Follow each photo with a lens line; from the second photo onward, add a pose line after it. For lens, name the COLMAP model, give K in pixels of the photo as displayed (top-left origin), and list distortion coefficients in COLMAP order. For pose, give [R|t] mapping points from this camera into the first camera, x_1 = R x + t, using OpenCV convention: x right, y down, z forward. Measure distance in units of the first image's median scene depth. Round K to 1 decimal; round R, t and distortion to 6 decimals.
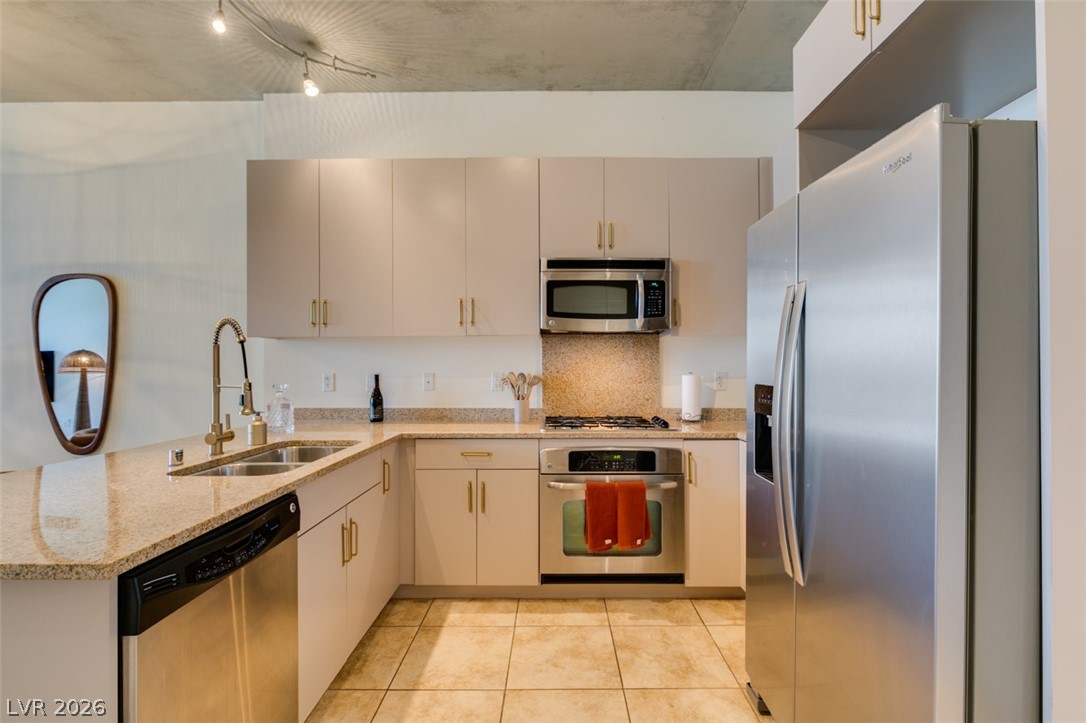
lens RADIAL K [[491.6, 0, 554.6], [0, 491.6, 362.8], [0, 0, 1]] dist [-0.002335, -0.000646]
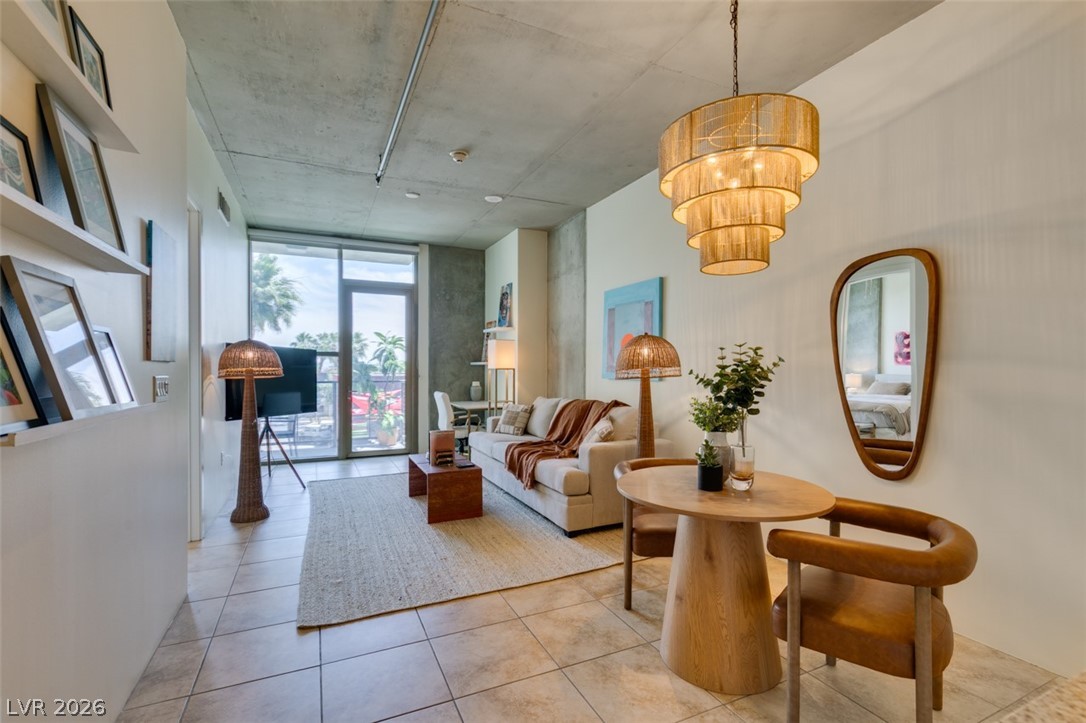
lens RADIAL K [[491.4, 0, 547.8], [0, 491.4, 374.8], [0, 0, 1]] dist [0.001269, -0.000299]
pose [[0.428006, 0.015634, -0.903641, -0.609798], [0.001920, 0.999832, 0.018207, 0.003039], [0.903774, -0.009528, 0.427904, 0.202855]]
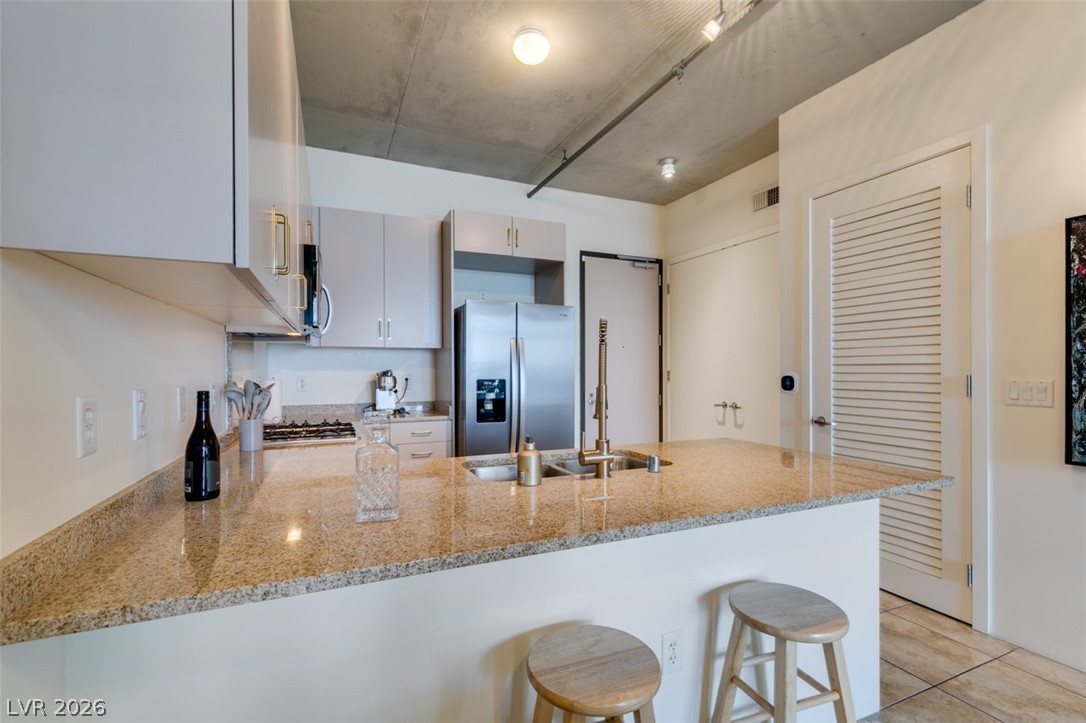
lens RADIAL K [[486.0, 0, 542.4], [0, 486.0, 368.7], [0, 0, 1]] dist [0.002671, -0.003579]
pose [[-0.401930, 0.003260, 0.915665, -1.057840], [-0.003107, 0.999983, -0.004925, 0.006076], [-0.915665, -0.004824, -0.401913, 1.072855]]
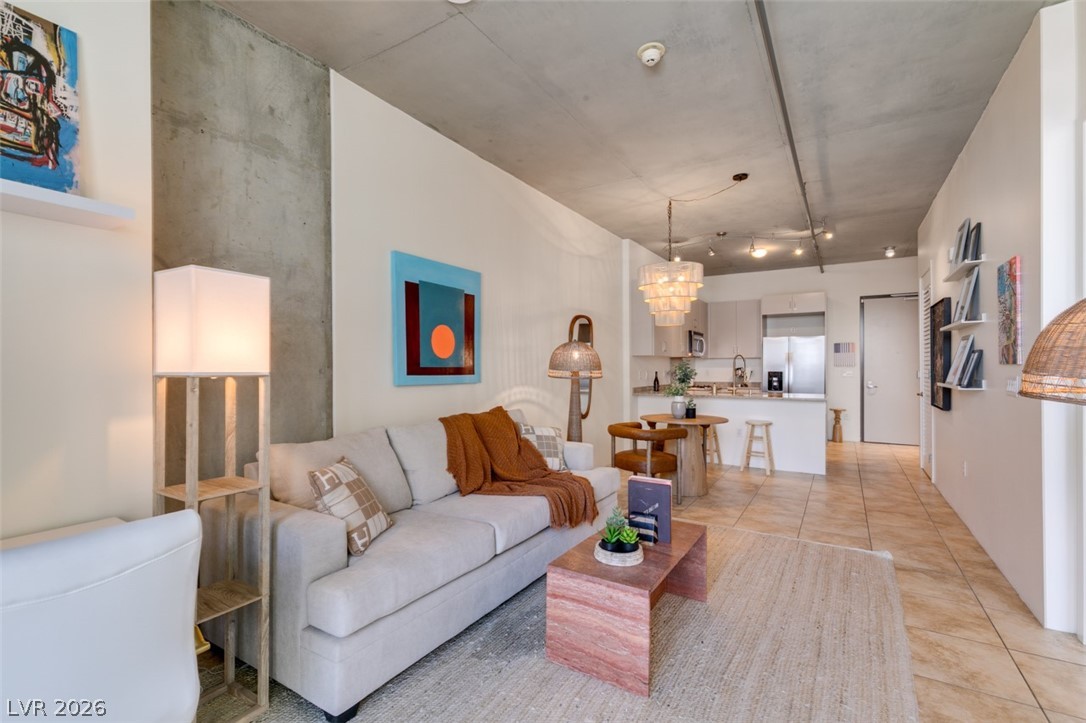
lens RADIAL K [[485.4, 0, 541.2], [0, 485.4, 365.8], [0, 0, 1]] dist [0.002590, -0.001193]
pose [[0.527654, 0.003438, 0.849453, -3.189238], [-0.003072, 0.999993, -0.002139, 0.003802], [-0.849454, -0.001481, 0.527661, 0.274690]]
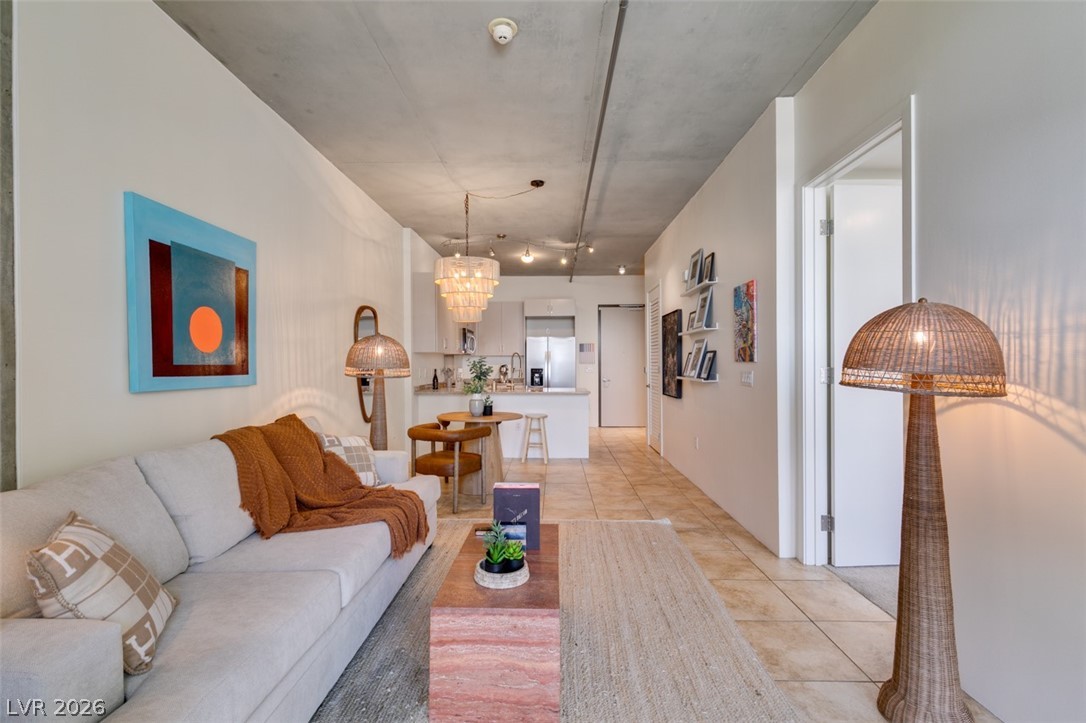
lens RADIAL K [[483.1, 0, 543.3], [0, 483.1, 361.8], [0, 0, 1]] dist [0.002069, -0.000141]
pose [[0.021318, 0.006351, 0.999753, -3.150343], [-0.001425, 0.999979, -0.006322, 0.004725], [-0.999772, -0.001290, 0.021326, 0.526125]]
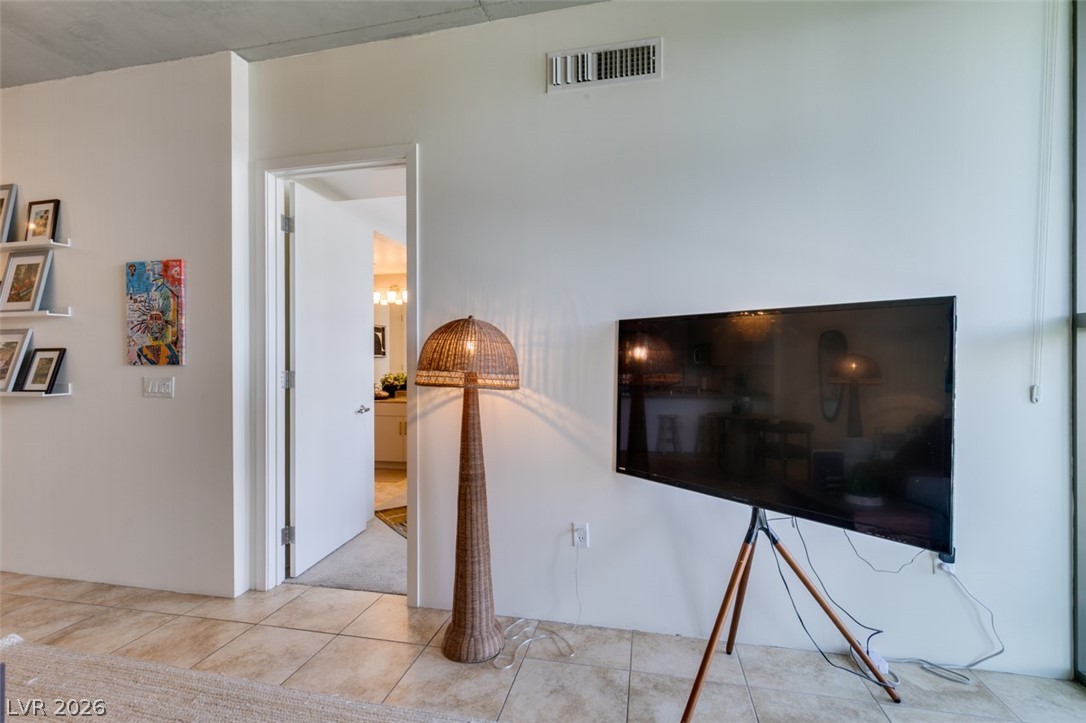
lens RADIAL K [[487.2, 0, 542.5], [0, 487.2, 360.7], [0, 0, 1]] dist [0.002104, -0.000084]
pose [[-0.976778, 0.008587, 0.214082, -2.774429], [0.006948, 0.999940, -0.008411, -0.000157], [-0.214142, -0.006728, -0.976779, 0.833304]]
